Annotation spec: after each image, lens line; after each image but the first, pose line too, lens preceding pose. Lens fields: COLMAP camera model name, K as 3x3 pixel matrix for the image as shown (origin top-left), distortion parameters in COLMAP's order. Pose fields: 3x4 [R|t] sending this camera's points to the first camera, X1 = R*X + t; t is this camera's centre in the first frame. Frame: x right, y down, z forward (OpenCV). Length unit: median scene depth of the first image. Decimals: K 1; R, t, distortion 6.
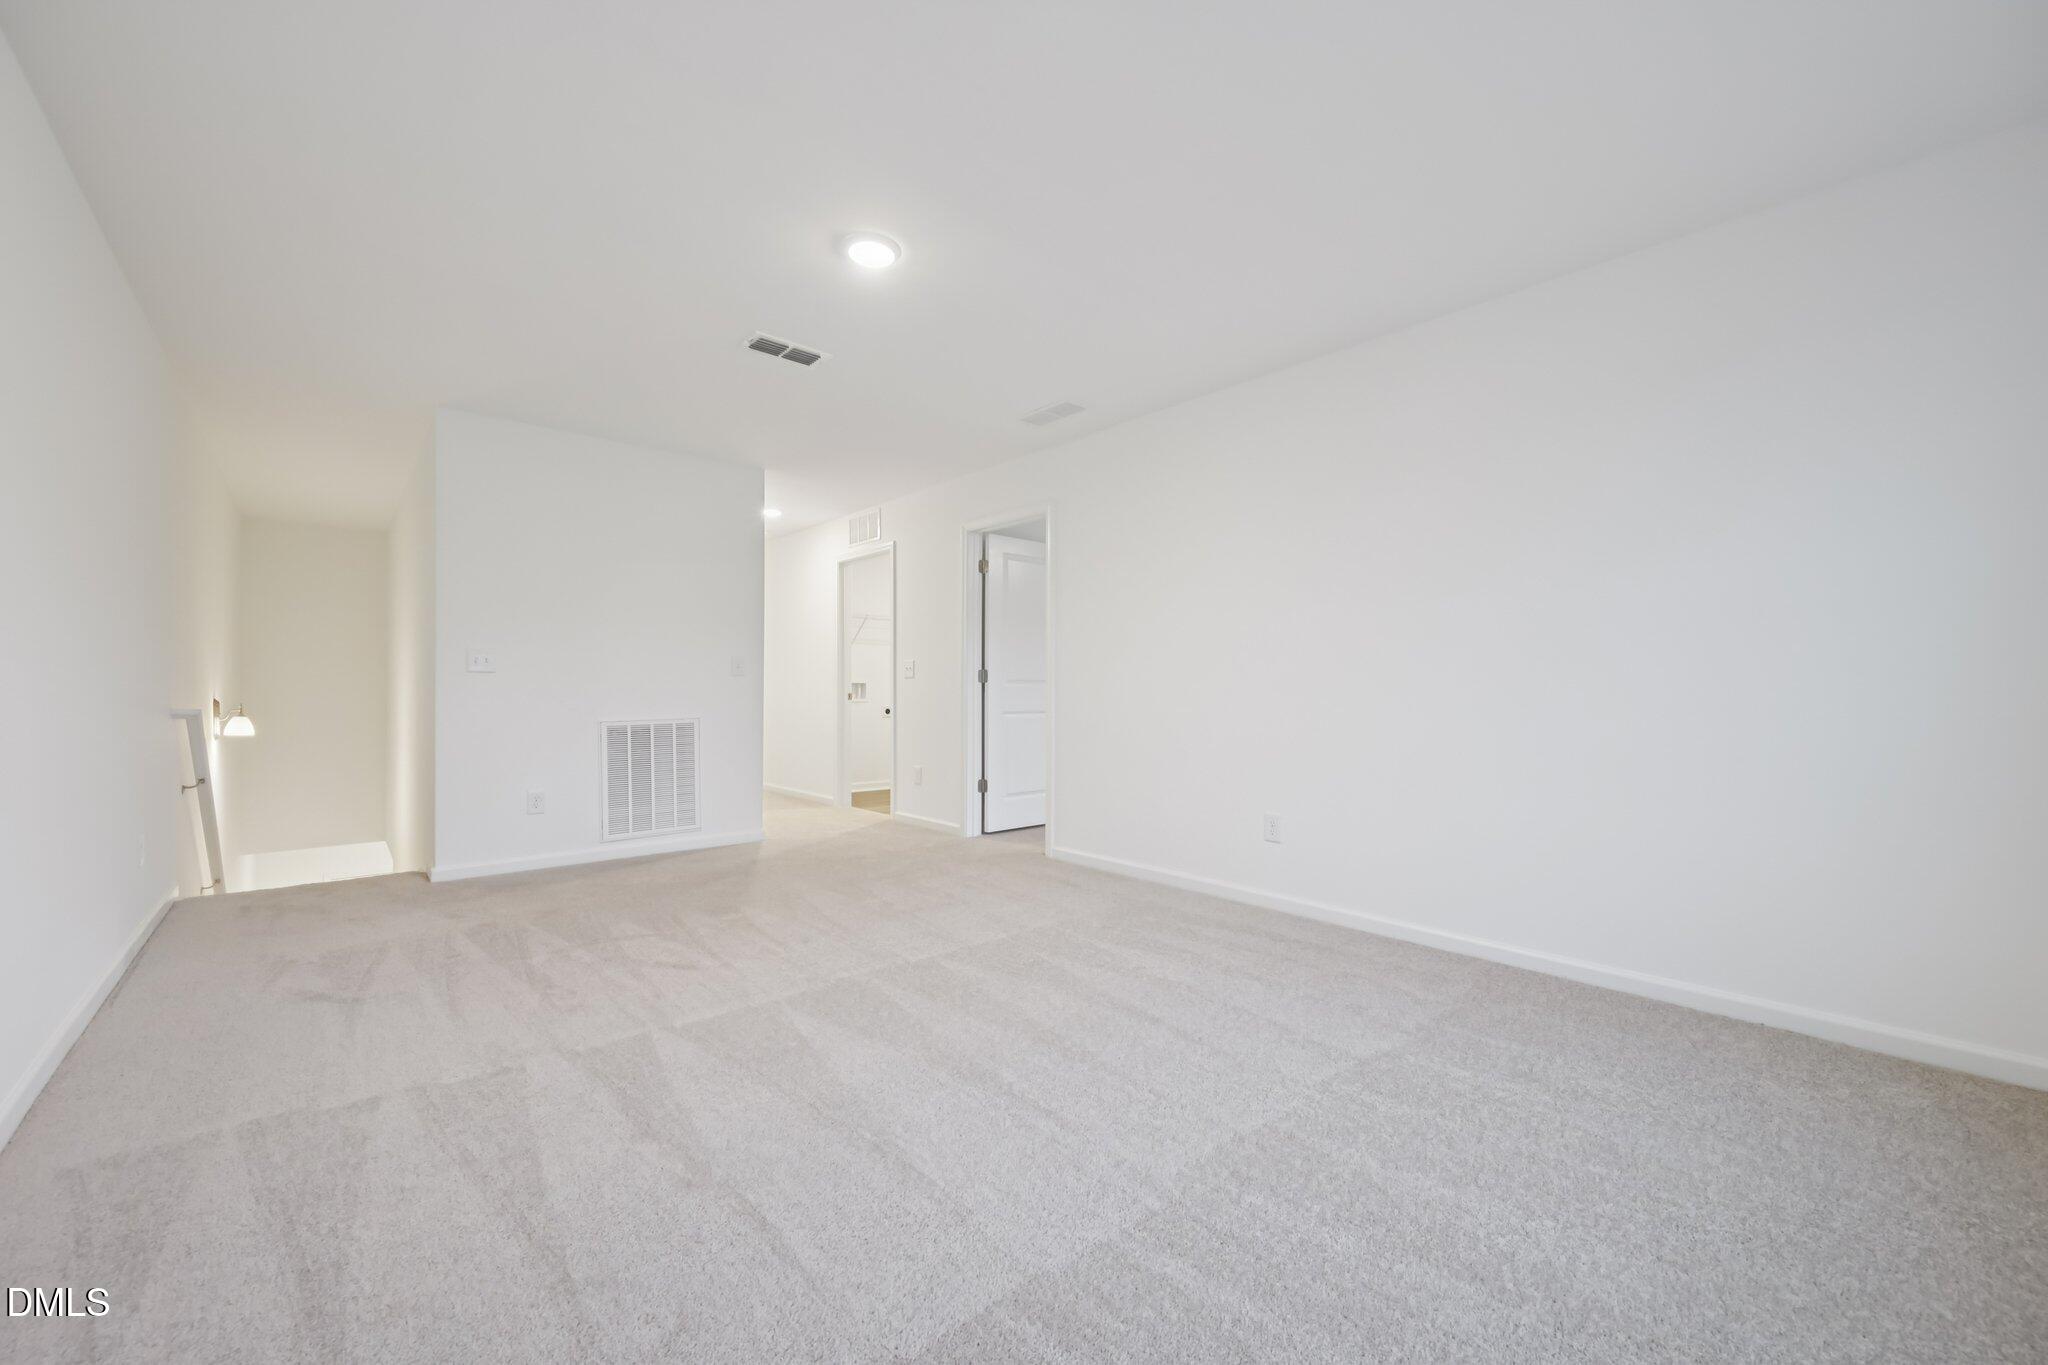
lens RADIAL K [[814.4, 0, 1014.9], [0, 814.4, 686.6], [0, 0, 1]] dist [0.001160, 0.000122]
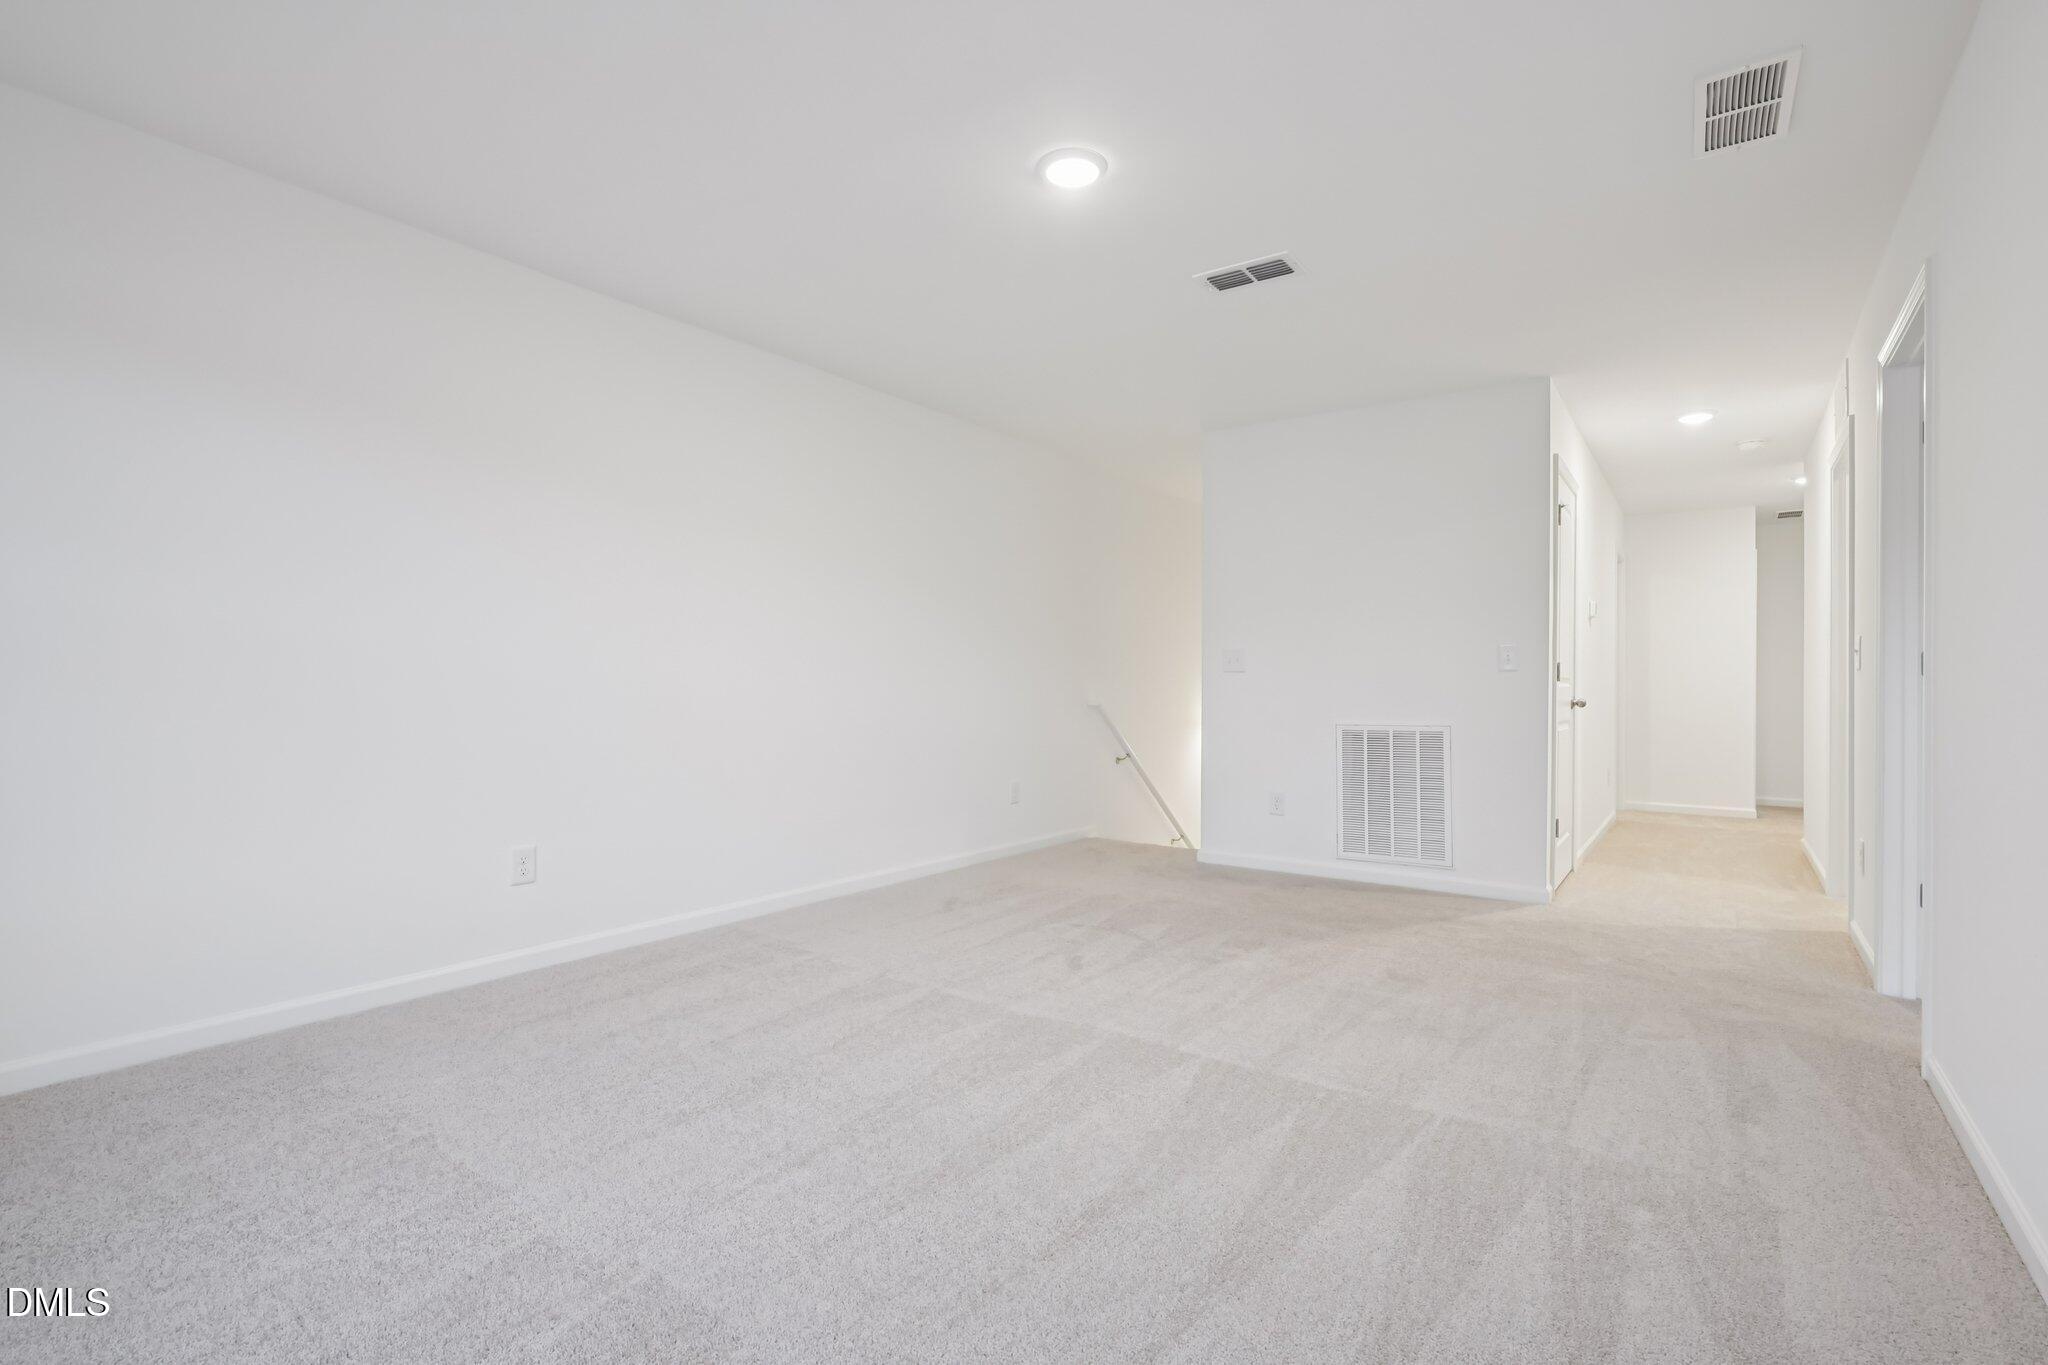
lens RADIAL K [[943.7, 0, 1018.2], [0, 943.7, 683.0], [0, 0, 1]] dist [-0.000912, -0.000033]
pose [[0.236129, -0.003112, -0.971717, 0.421137], [-0.004607, 0.999980, -0.004322, 0.002610], [0.971711, 0.005497, 0.236110, 0.399829]]
